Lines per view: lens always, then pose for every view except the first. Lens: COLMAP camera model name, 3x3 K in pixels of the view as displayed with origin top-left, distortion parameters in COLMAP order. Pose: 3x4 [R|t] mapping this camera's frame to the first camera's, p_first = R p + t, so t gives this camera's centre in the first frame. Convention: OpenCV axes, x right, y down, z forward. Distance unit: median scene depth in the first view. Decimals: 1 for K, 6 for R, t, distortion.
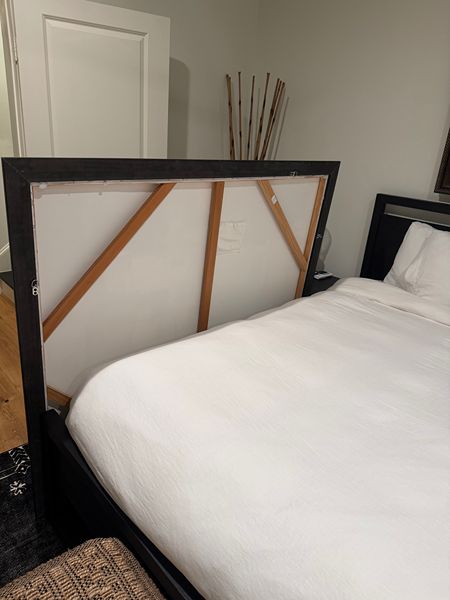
lens RADIAL K [[466.5, 0, 225.2], [0, 466.5, 320.9], [0, 0, 1]] dist [0.046744, -0.064074]
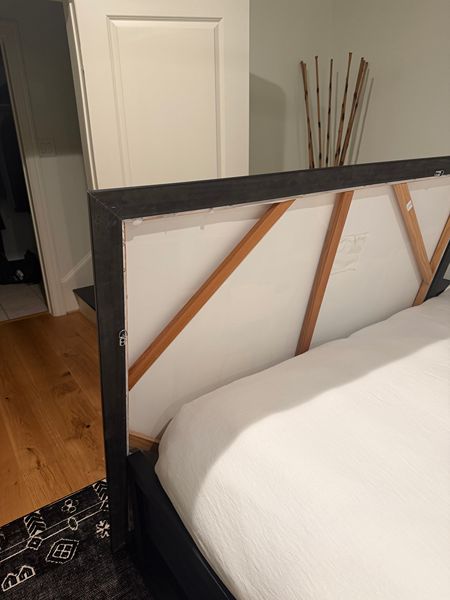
lens RADIAL K [[453.9, 0, 225.0], [0, 453.9, 300.0], [0, 0, 1]] dist [0.052211, -0.002976]
pose [[0.991295, -0.046944, -0.123006, -0.105355], [0.045024, 0.998817, -0.018347, -0.092619], [0.123721, 0.012649, 0.992236, 0.182438]]
